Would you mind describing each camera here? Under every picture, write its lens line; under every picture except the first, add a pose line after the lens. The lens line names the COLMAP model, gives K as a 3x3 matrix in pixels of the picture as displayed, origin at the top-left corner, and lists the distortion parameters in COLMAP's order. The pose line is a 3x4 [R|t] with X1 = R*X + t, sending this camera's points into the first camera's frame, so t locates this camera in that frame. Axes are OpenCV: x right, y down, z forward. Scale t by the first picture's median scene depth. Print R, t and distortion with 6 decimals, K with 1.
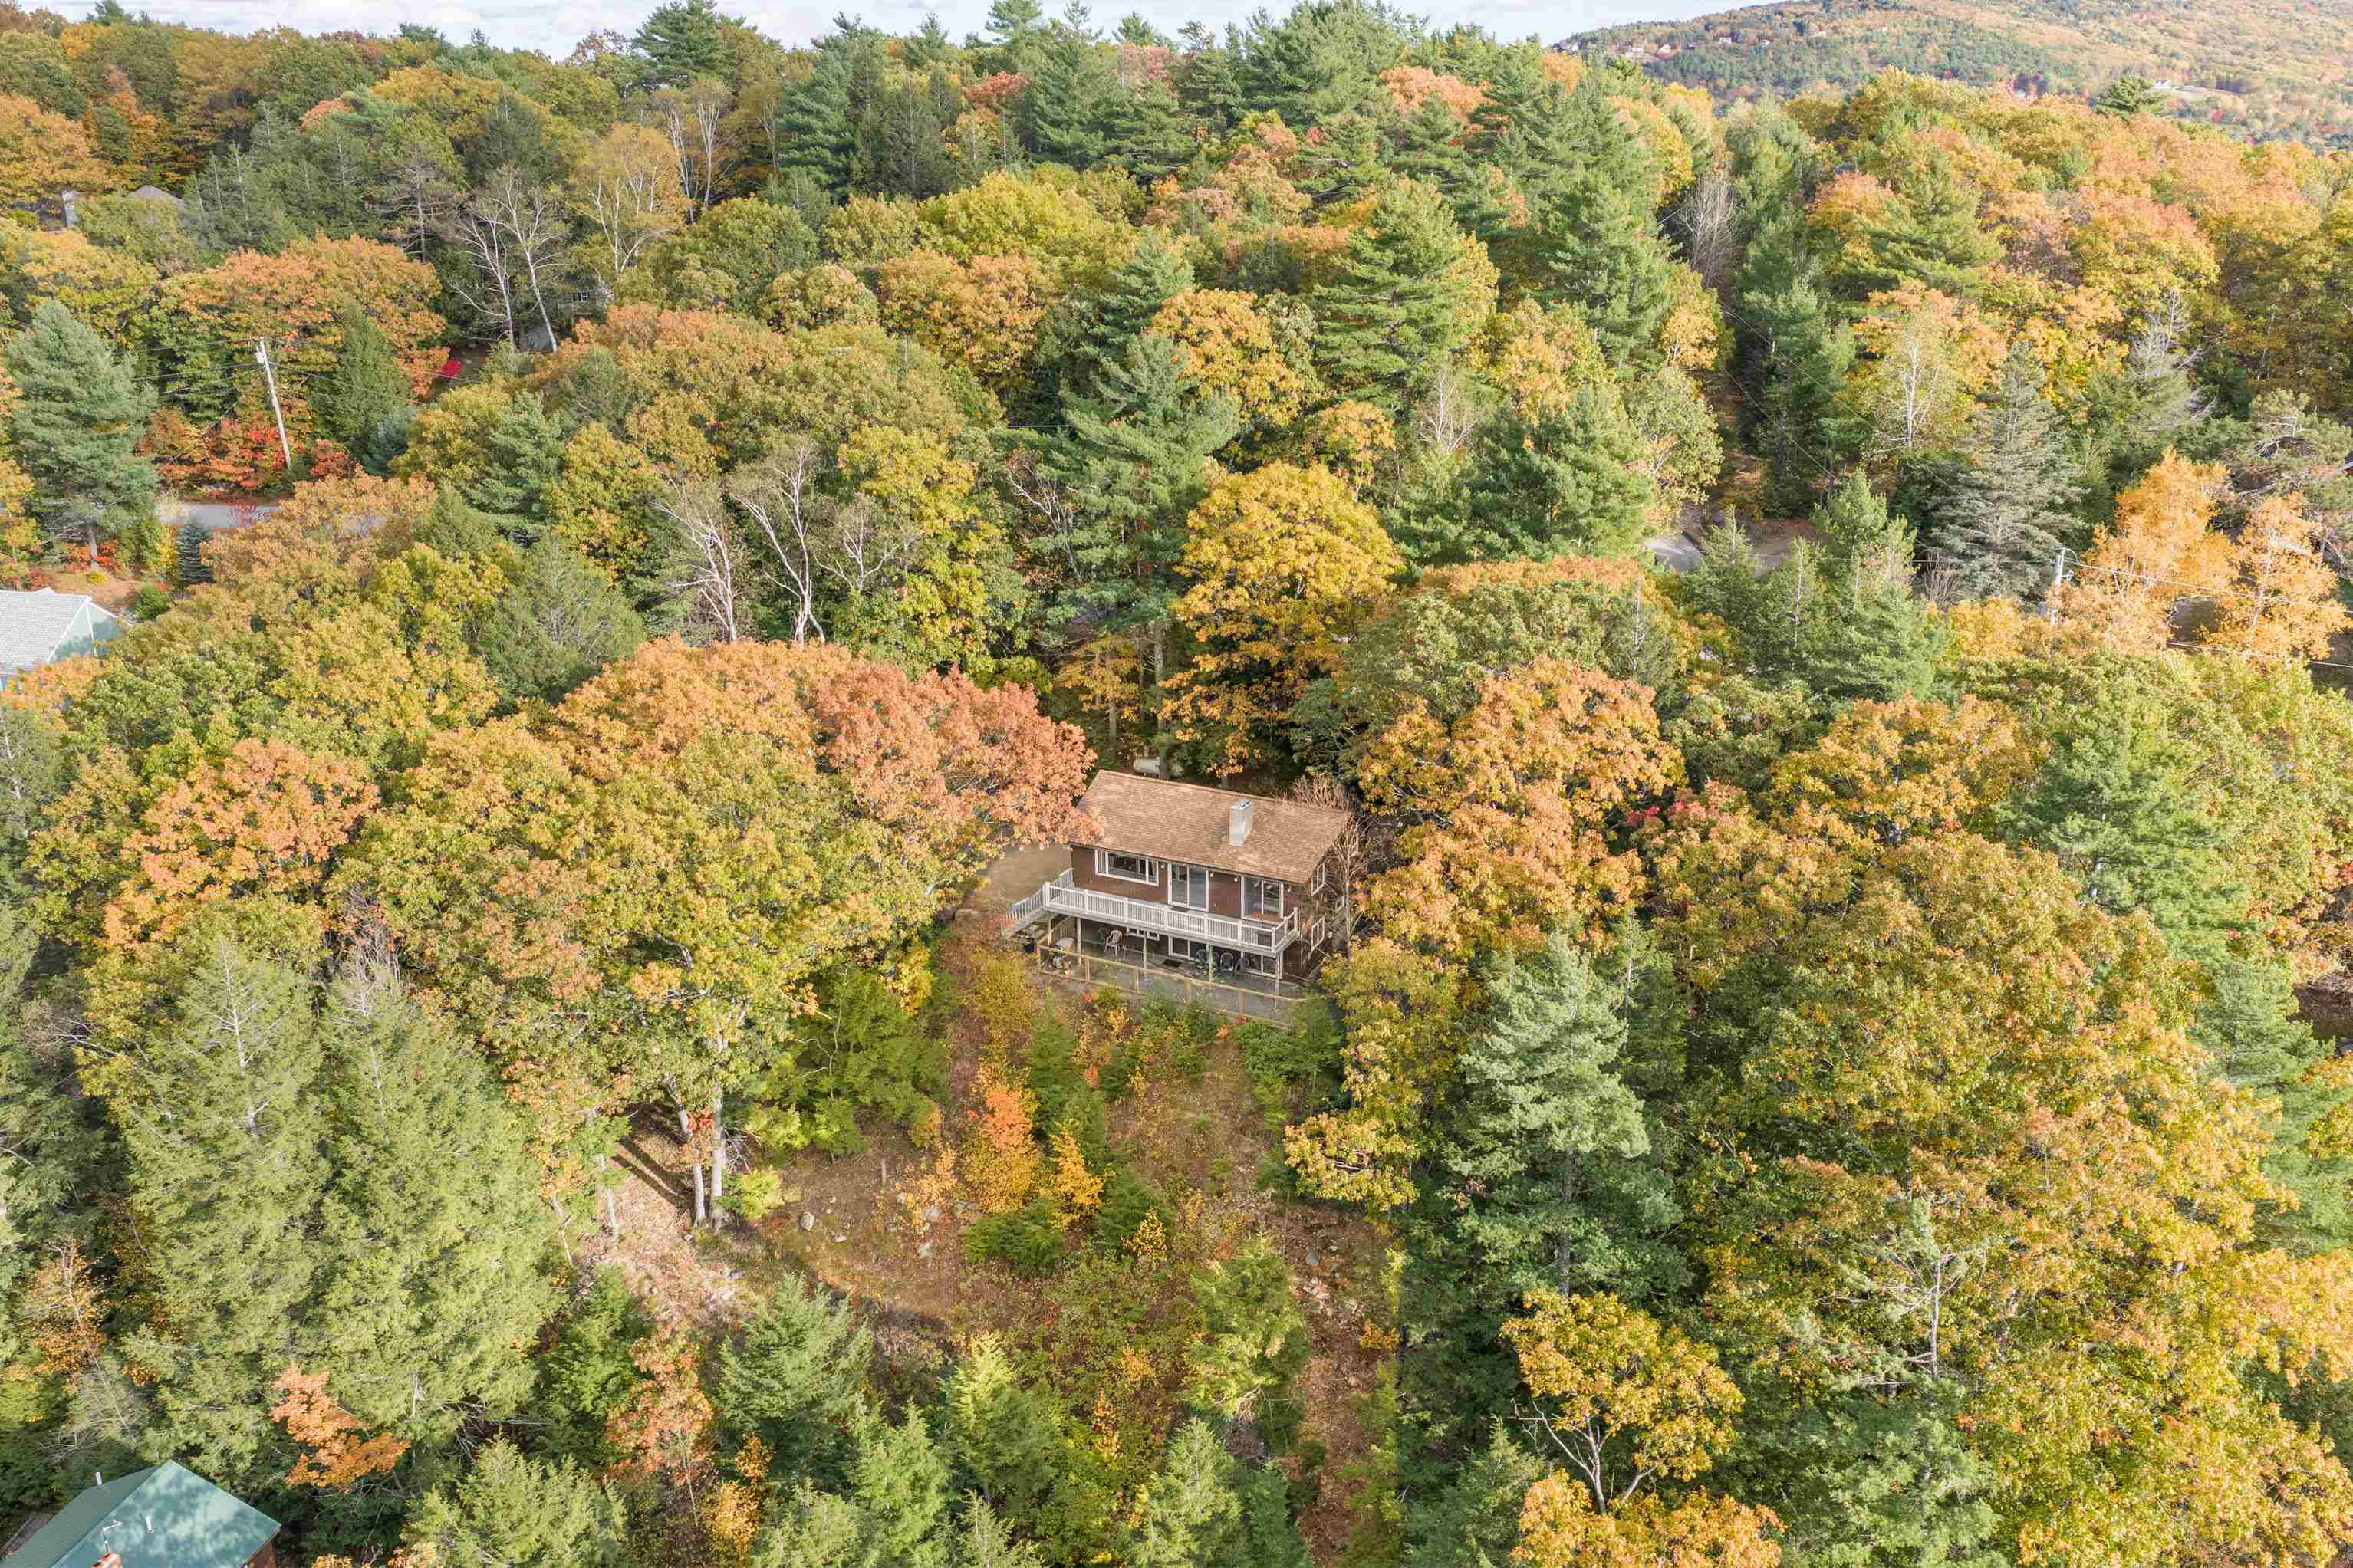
lens RADIAL K [[1940.6, 0, 1186.2], [0, 1940.6, 790.4], [0, 0, 1]] dist [0.036879, -0.077067]
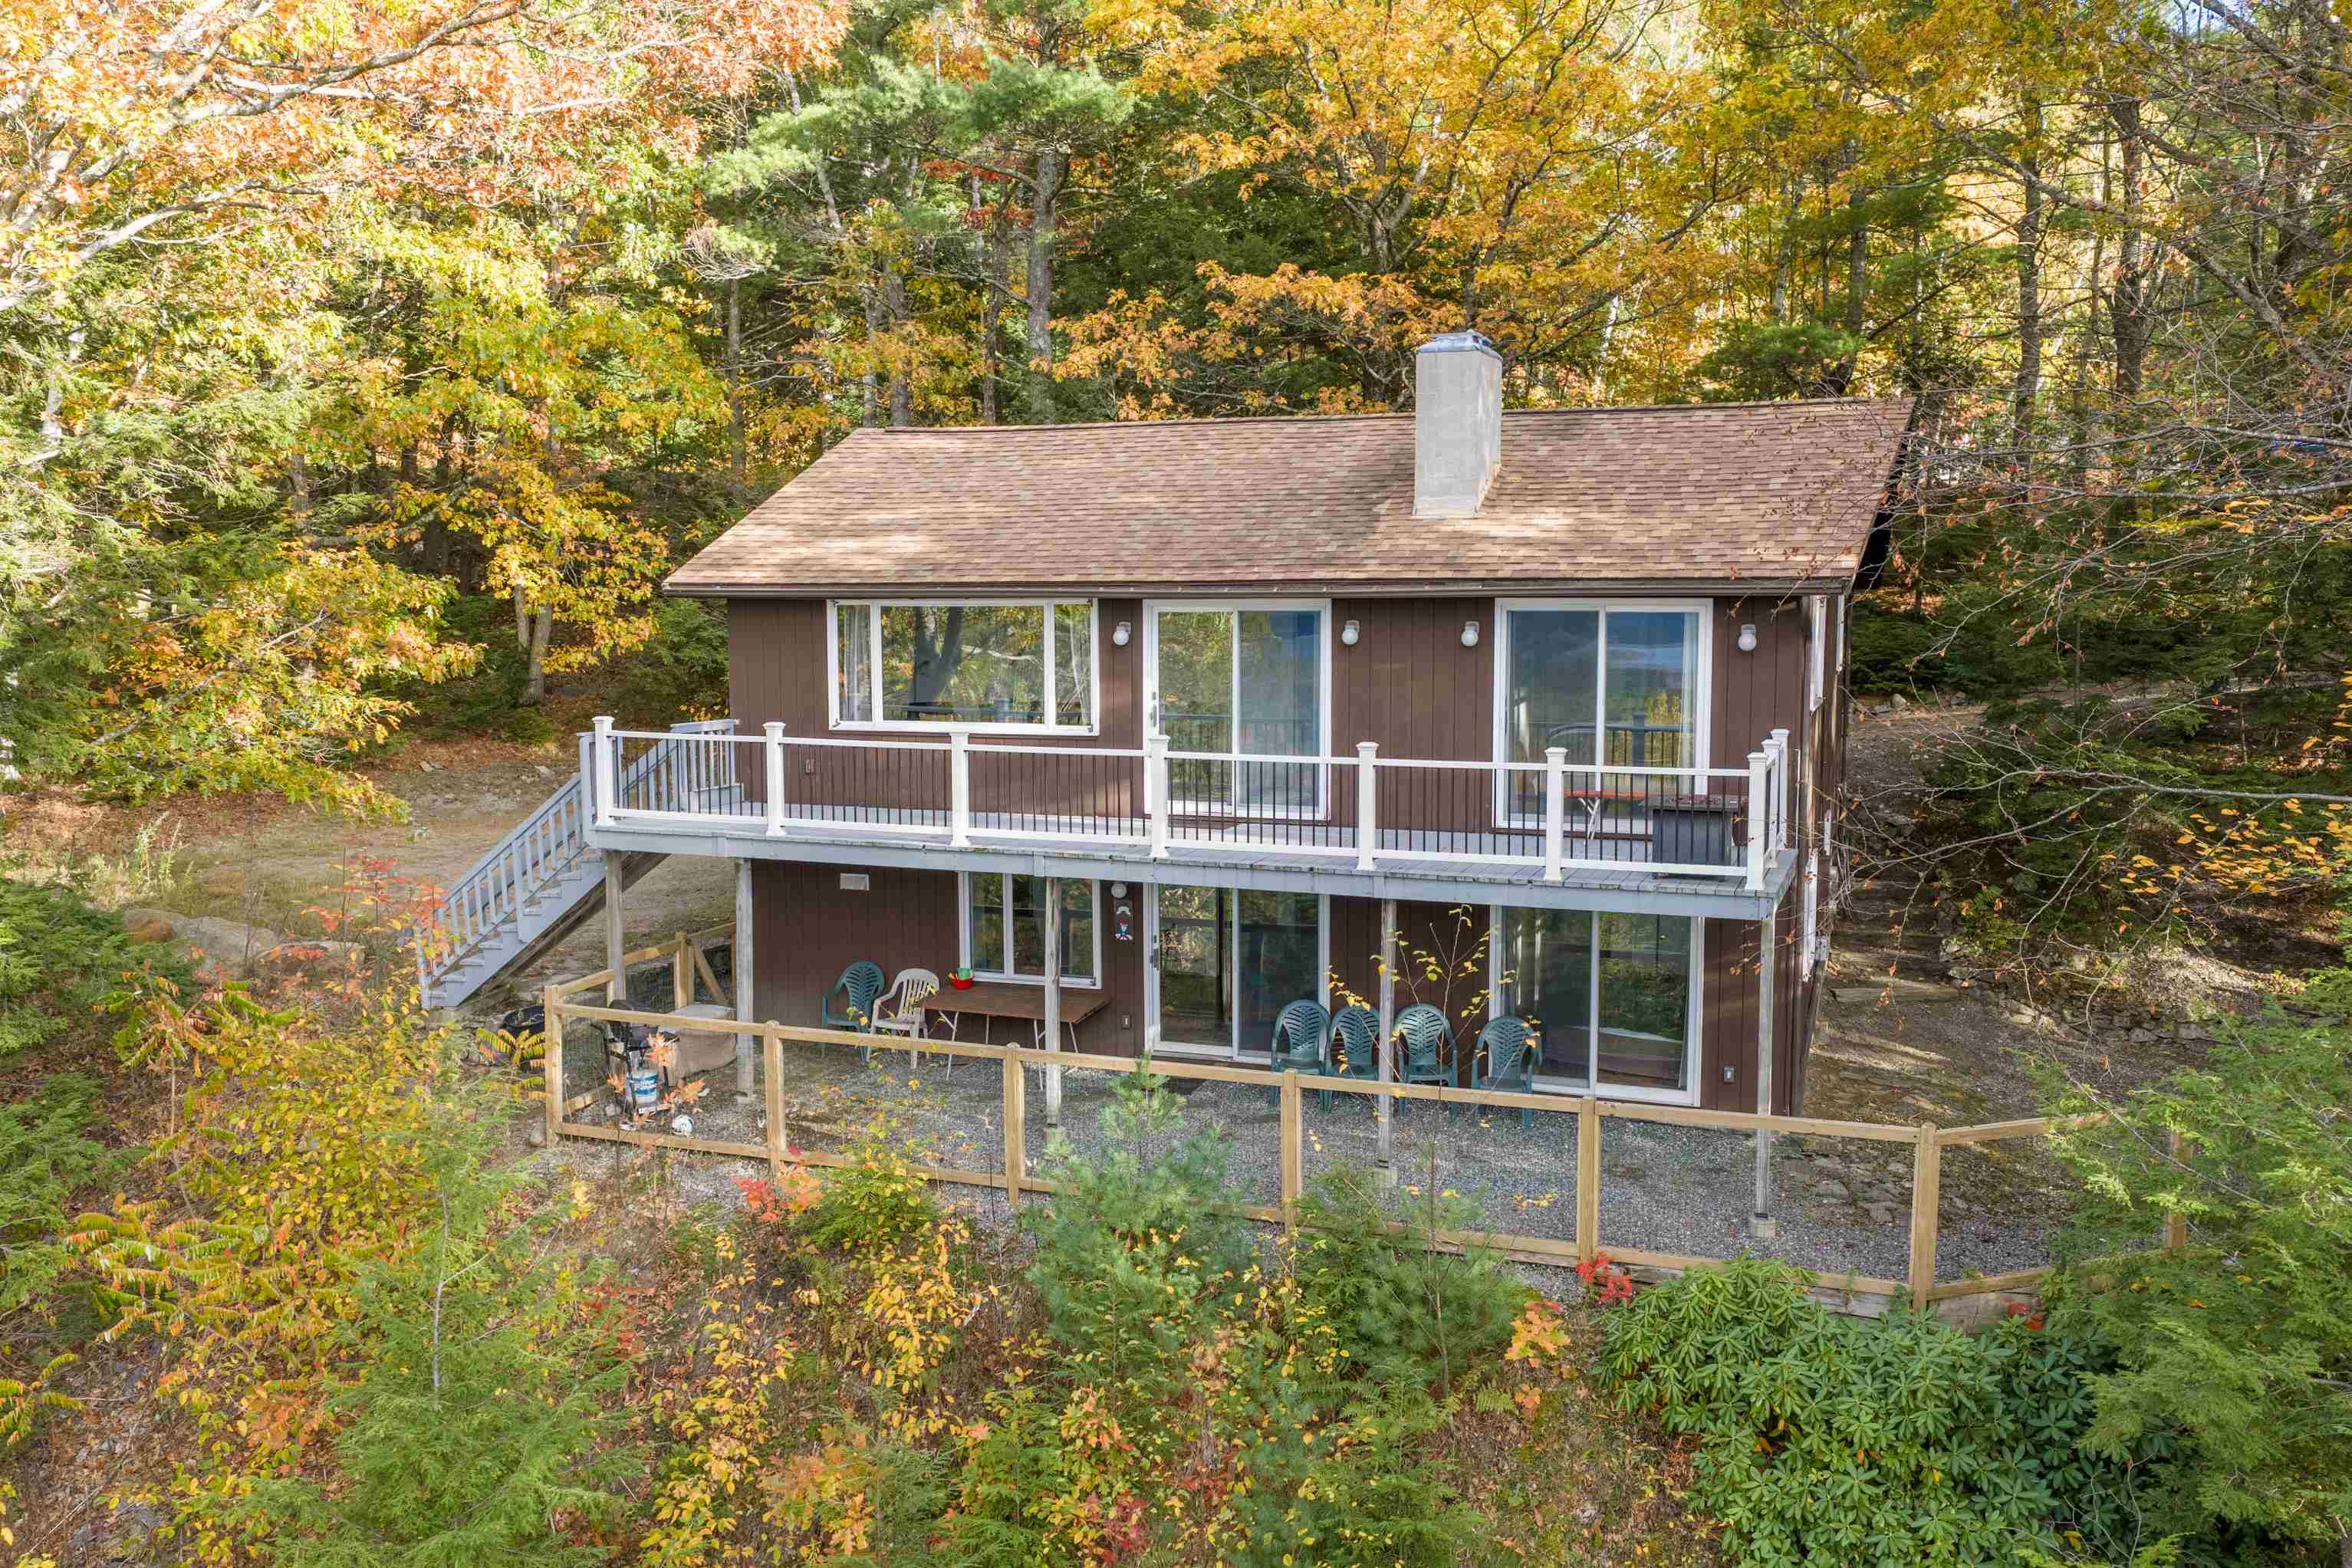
lens RADIAL K [[1939.9, 0, 1185.7], [0, 1939.9, 790.4], [0, 0, 1]] dist [0.036879, -0.077067]
pose [[0.997022, -0.024842, 0.073011, -0.021821], [0.039567, 0.977380, -0.207755, 0.105369], [-0.066198, 0.210026, 0.975452, 0.786499]]
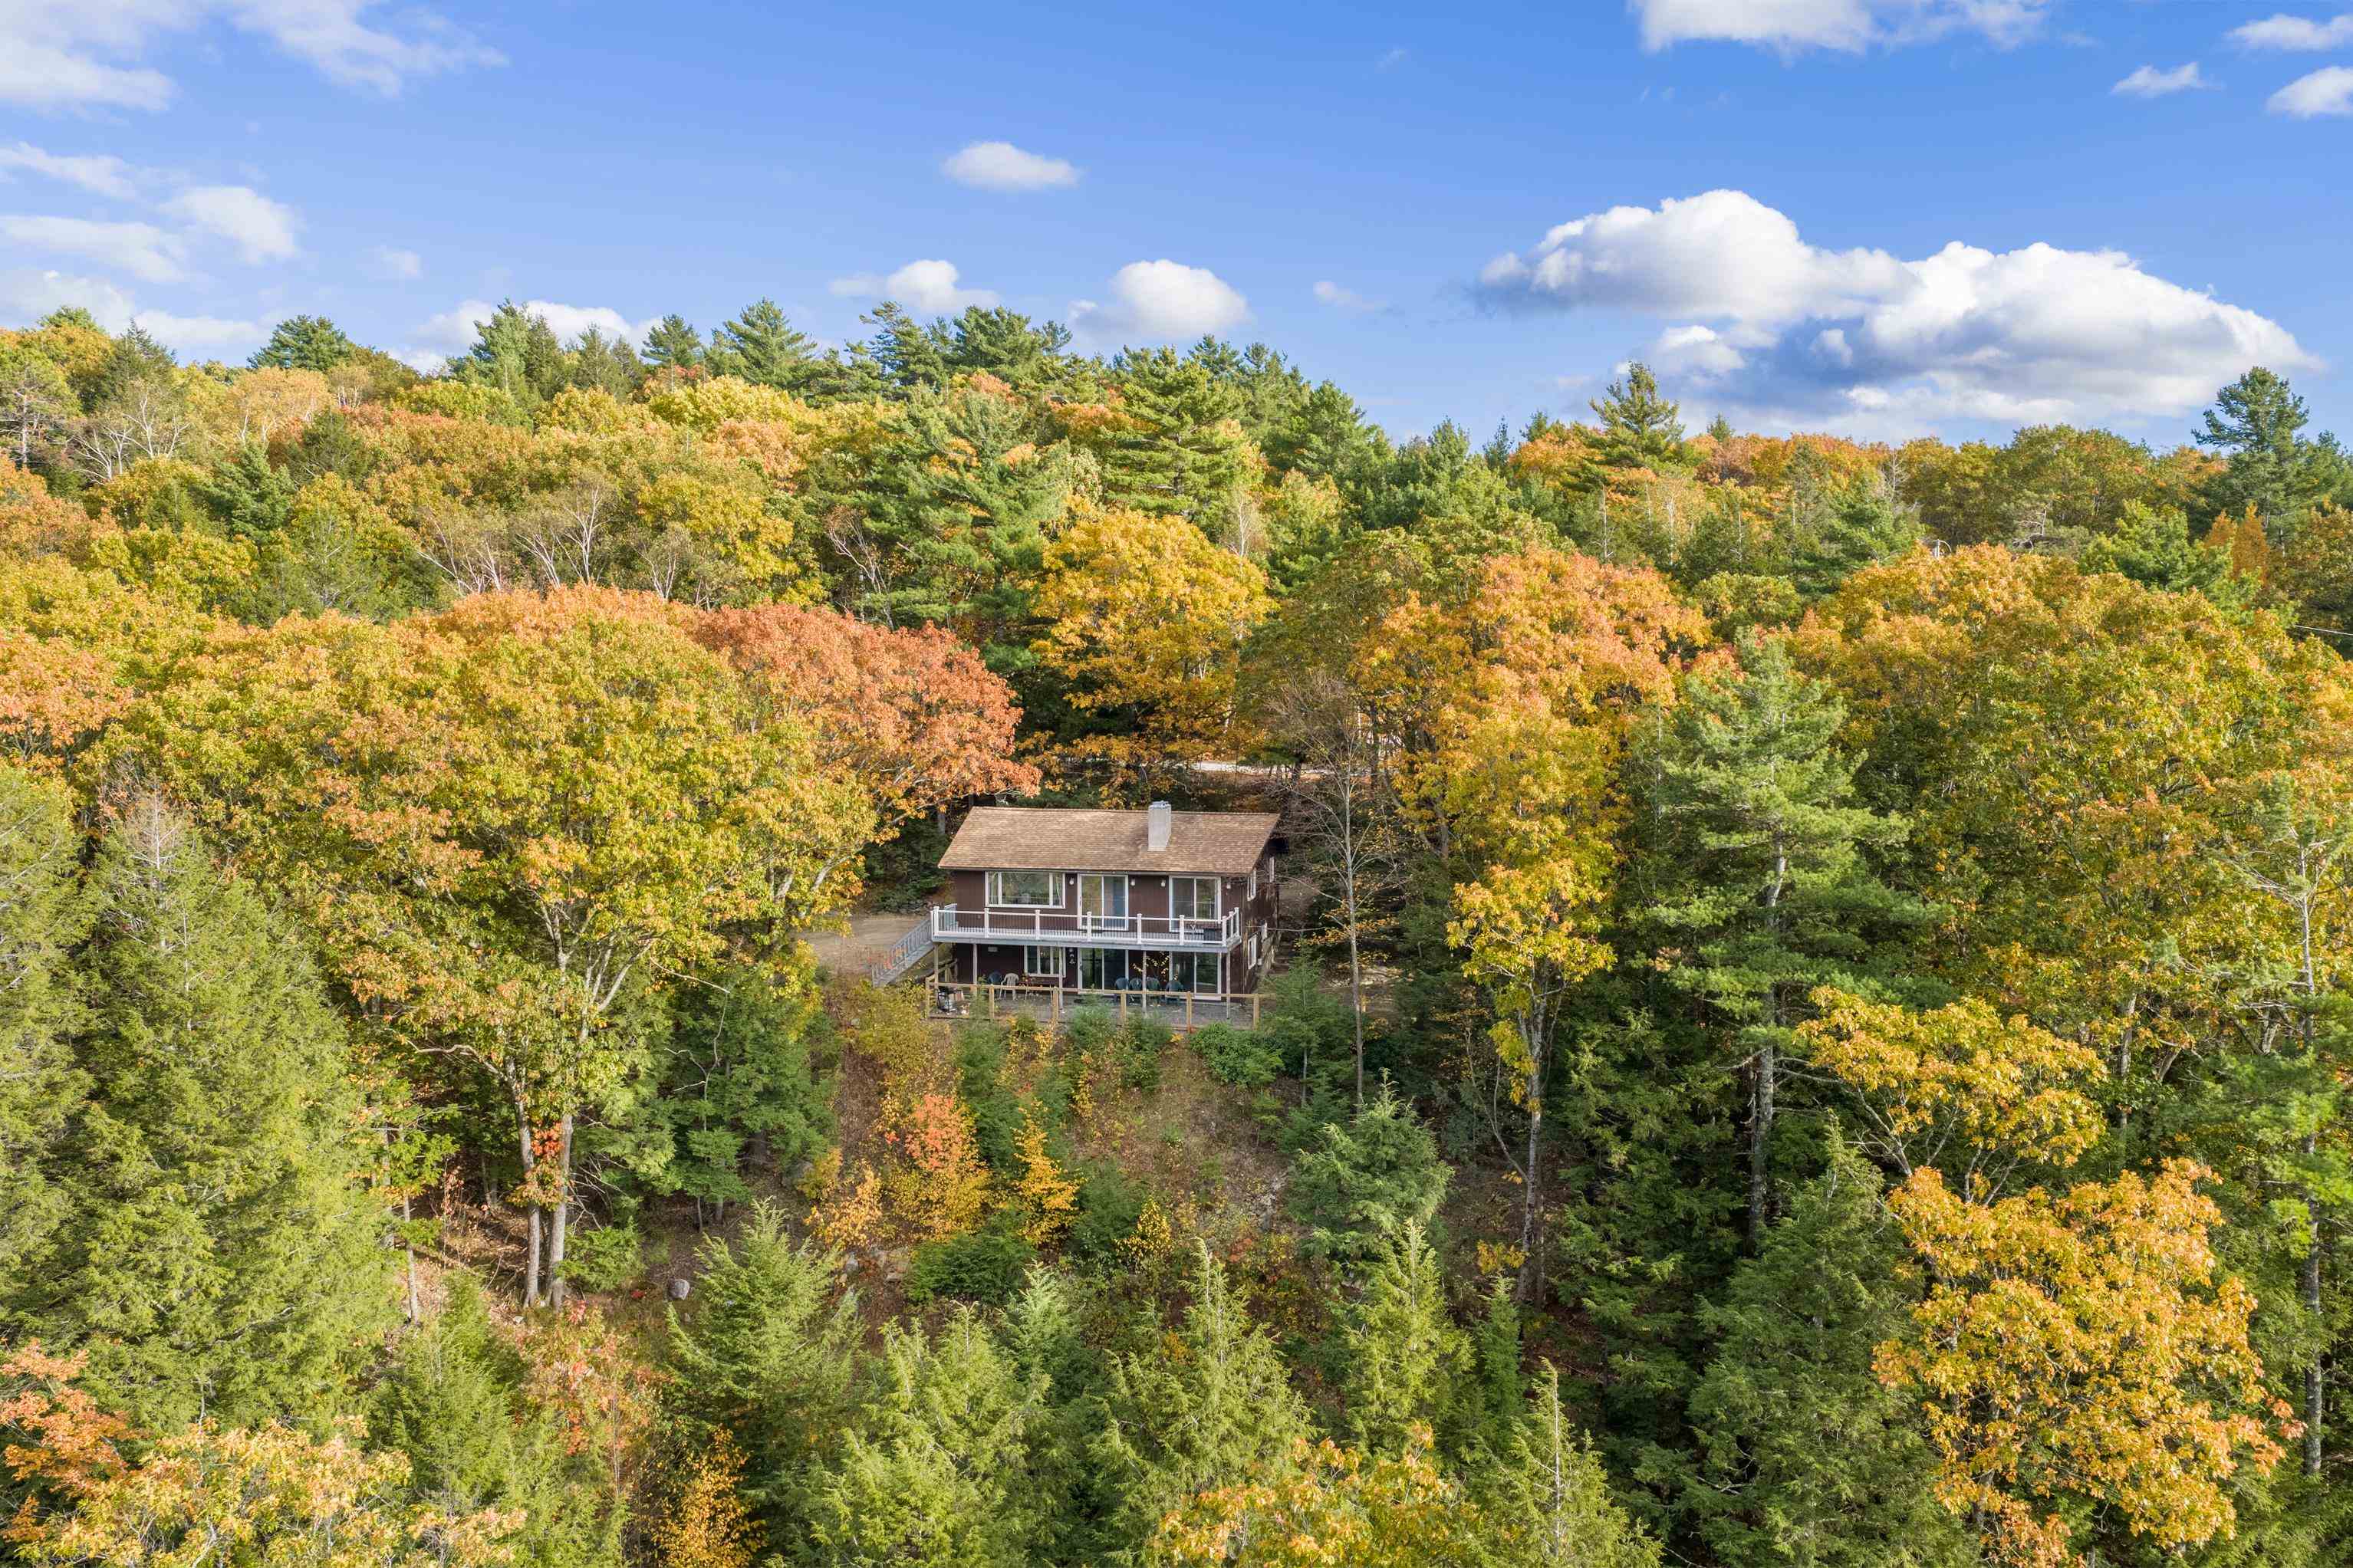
lens RADIAL K [[1940.6, 0, 1186.2], [0, 1940.6, 790.4], [0, 0, 1]] dist [0.036879, -0.077067]
pose [[0.971785, -0.013495, 0.235484, -0.165885], [0.075743, 0.963341, -0.257365, 0.226407], [-0.223378, 0.267939, 0.937182, 0.173213]]
